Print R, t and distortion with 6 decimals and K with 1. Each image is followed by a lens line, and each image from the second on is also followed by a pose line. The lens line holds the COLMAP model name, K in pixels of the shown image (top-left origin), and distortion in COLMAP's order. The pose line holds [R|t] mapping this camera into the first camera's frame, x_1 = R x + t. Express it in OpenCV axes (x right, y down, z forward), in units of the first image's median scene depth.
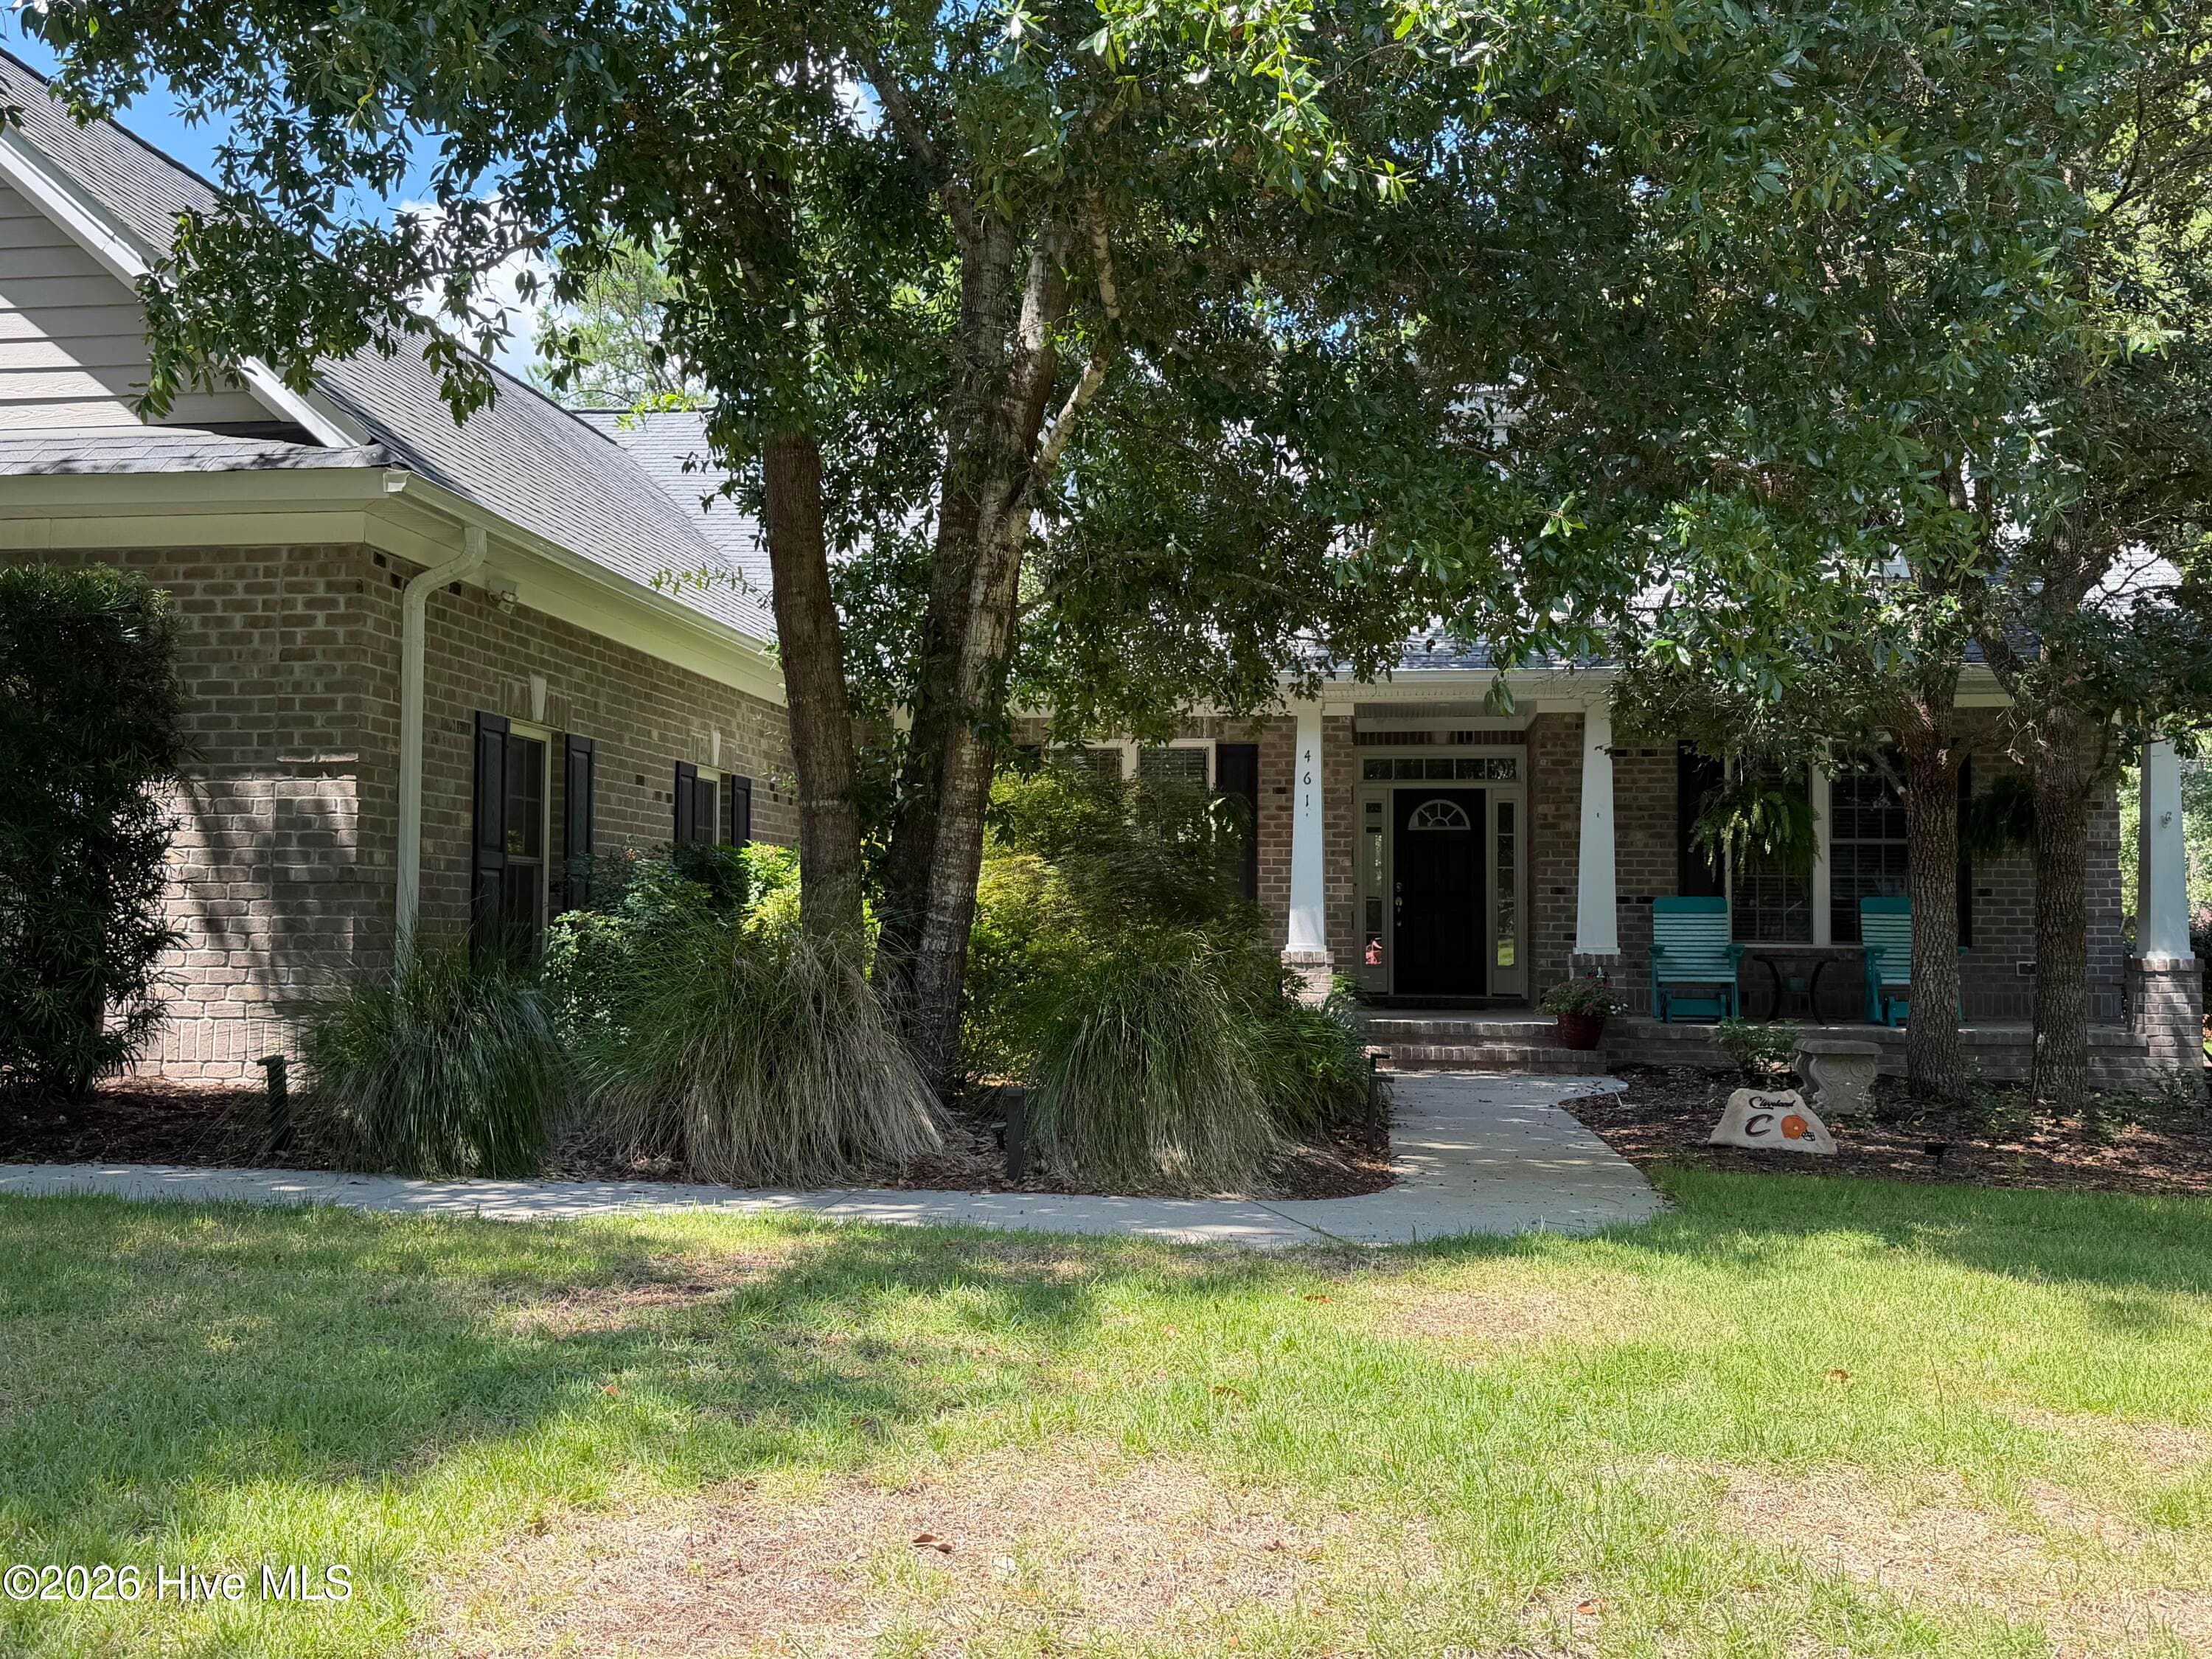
lens RADIAL K [[1950.2, 0, 1115.8], [0, 1950.2, 828.7], [0, 0, 1]] dist [0.157671, -0.308121]
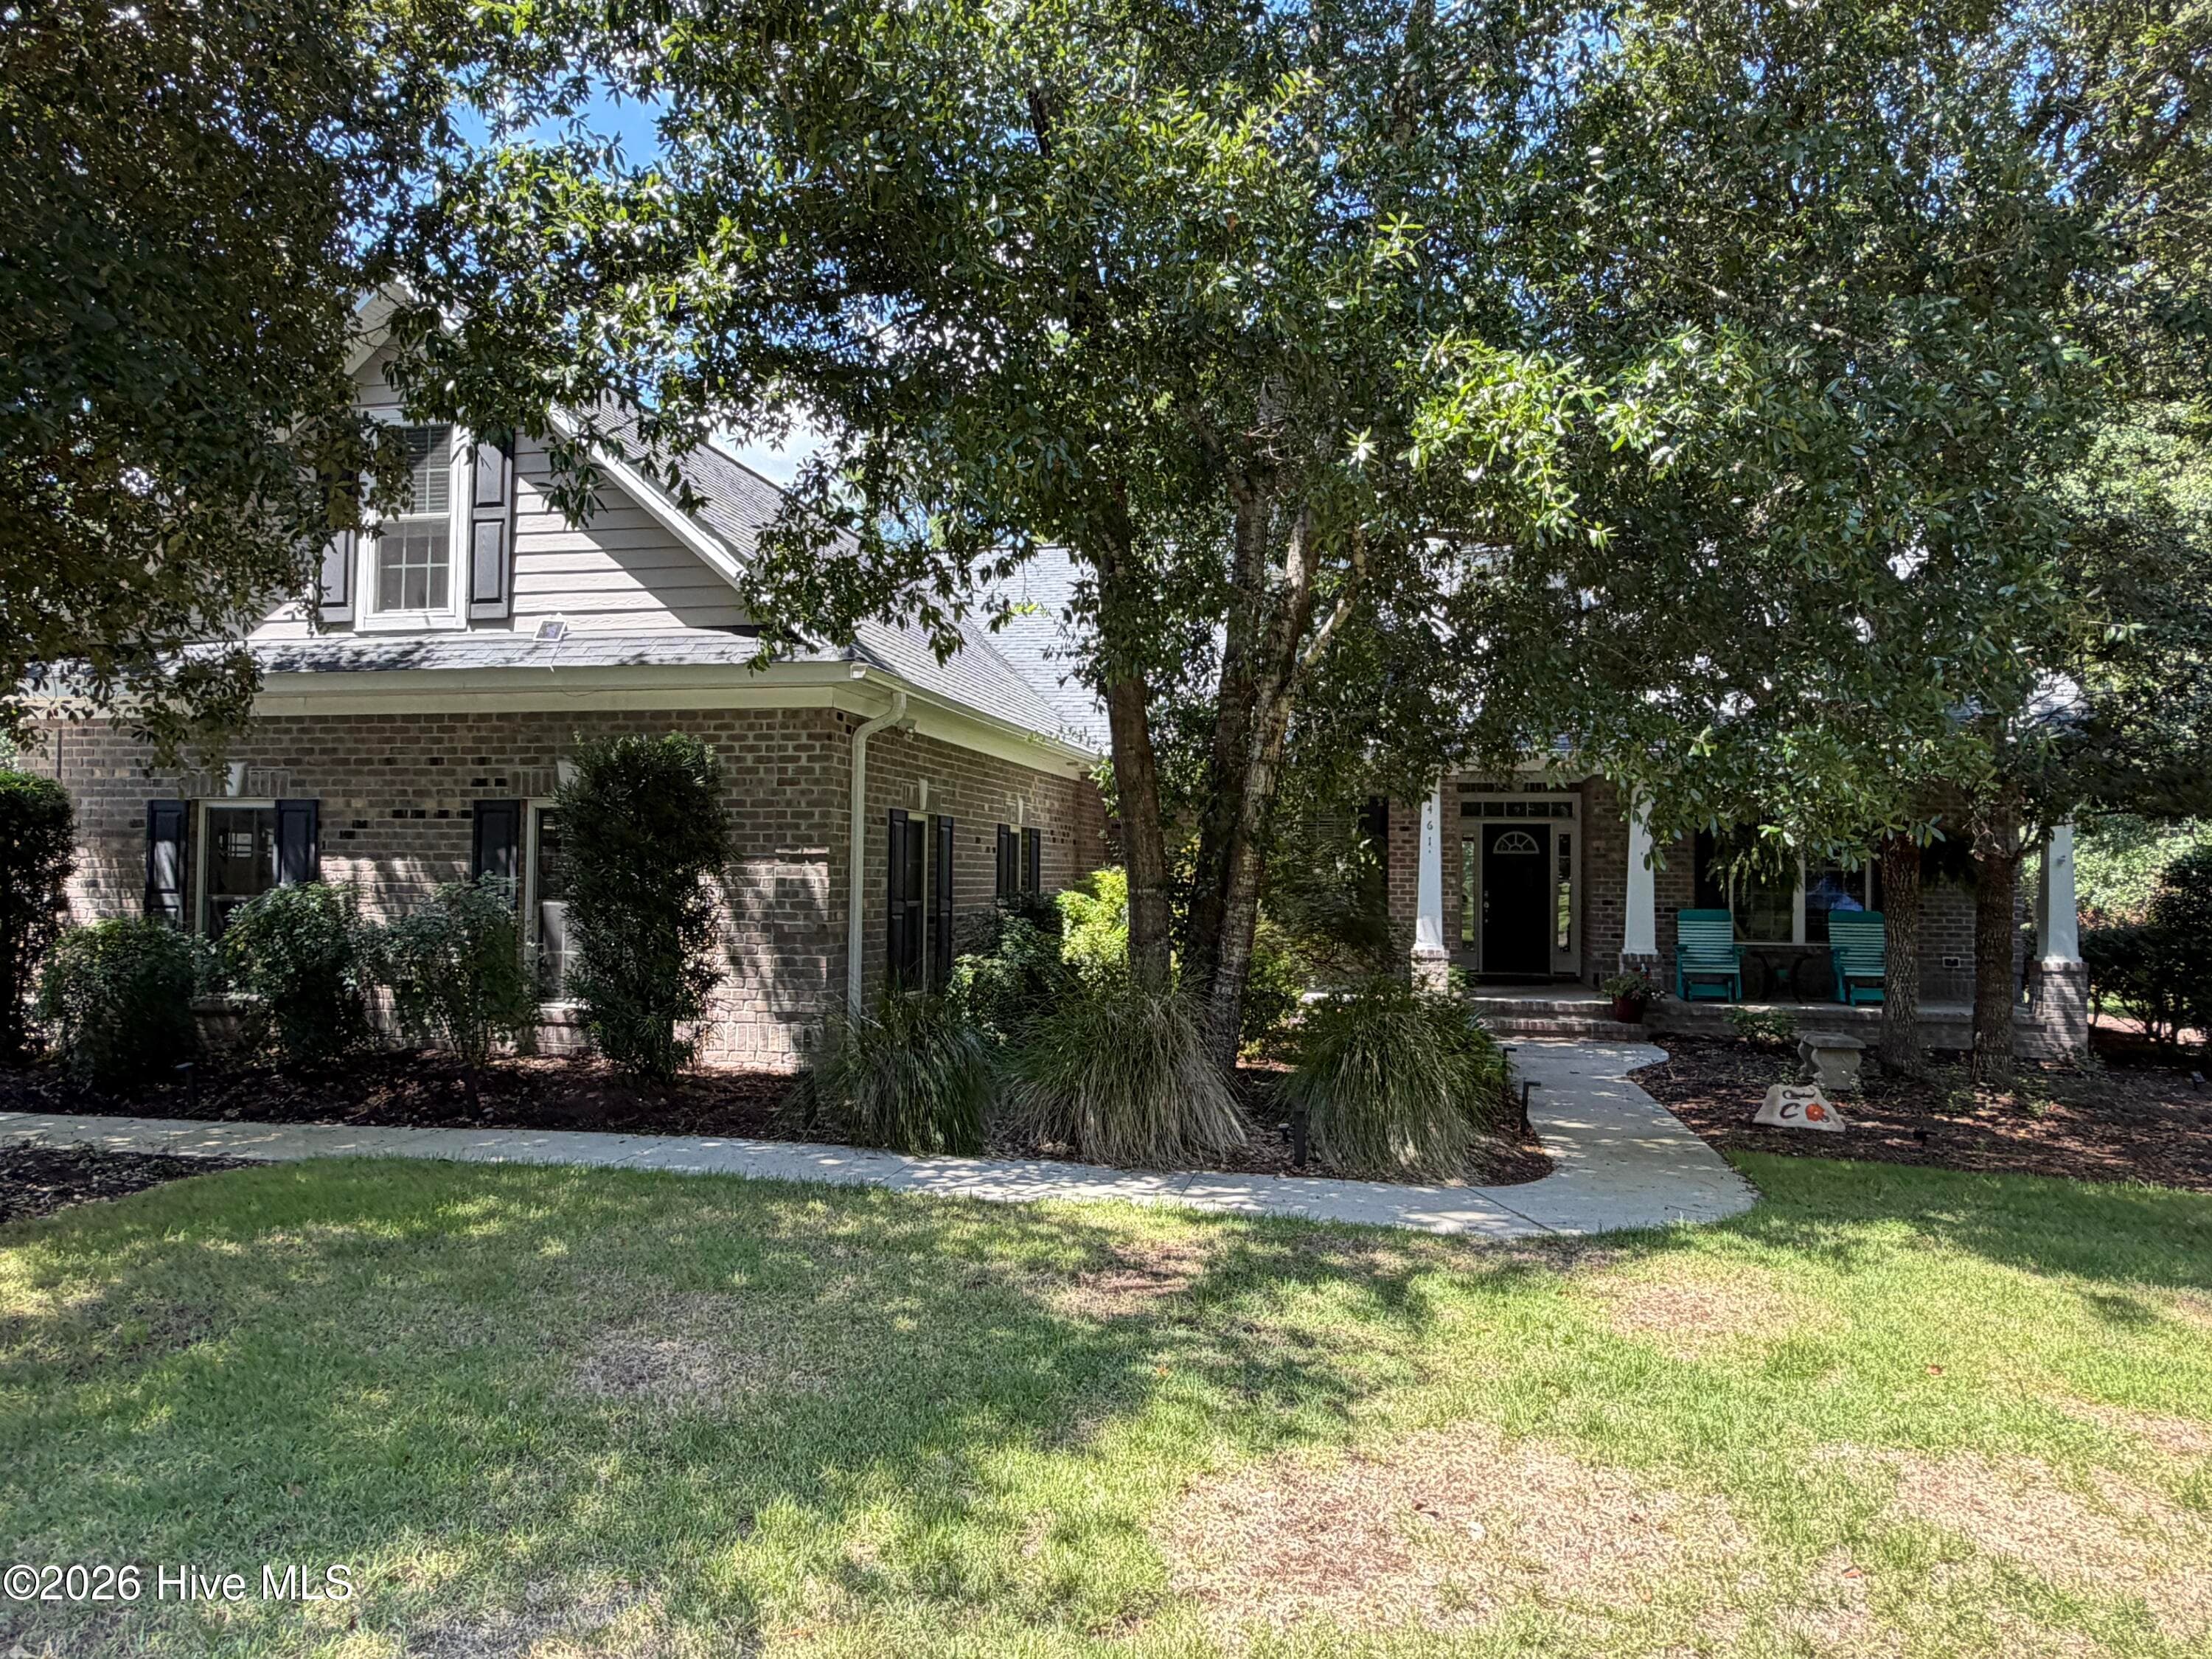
lens RADIAL K [[1427.7, 0, 1127.6], [0, 1427.7, 834.1], [0, 0, 1]] dist [0.003232, 0.000261]
pose [[0.997434, 0.002651, -0.071547, -0.083448], [-0.001267, 0.999811, 0.019389, -0.073242], [0.071585, -0.019249, 0.997249, -0.063570]]
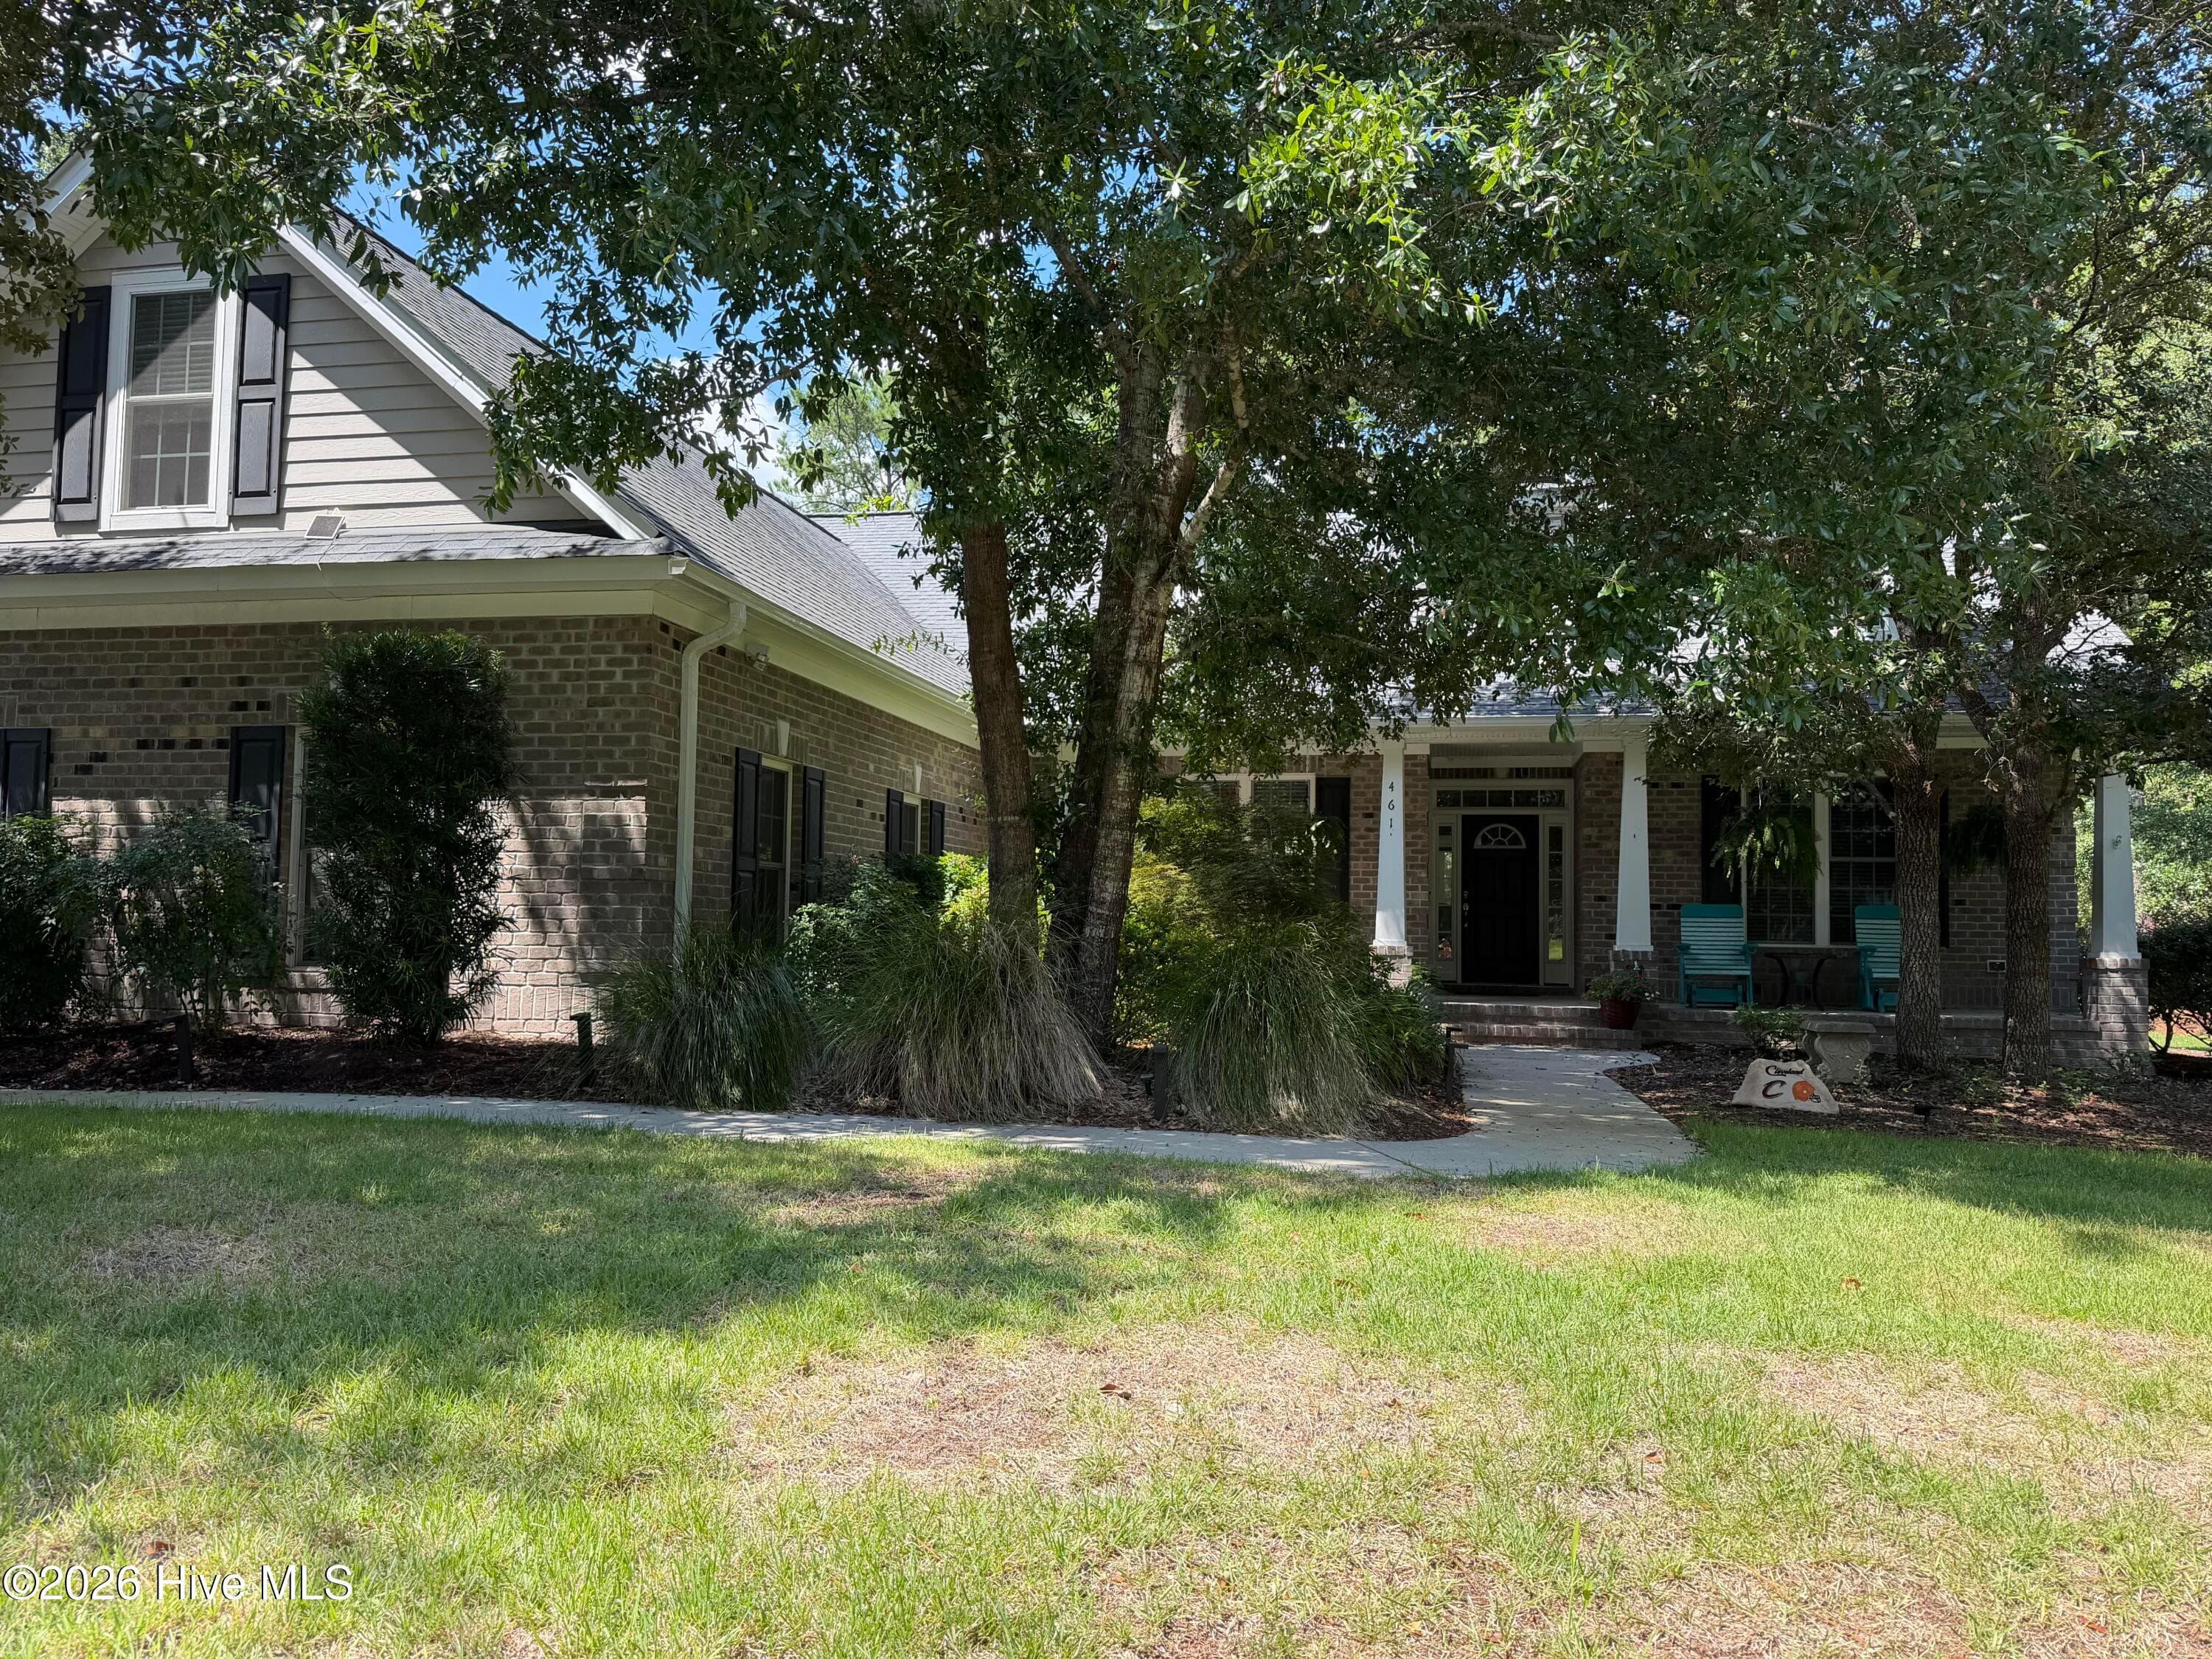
lens RADIAL K [[1574.4, 0, 1127.9], [0, 1574.4, 835.1], [0, 0, 1]] dist [0.114732, -0.176052]
pose [[0.997924, 0.004963, -0.064211, -0.007153], [-0.005577, 0.999940, -0.009386, 0.006331], [0.064160, 0.009724, 0.997892, -0.001692]]
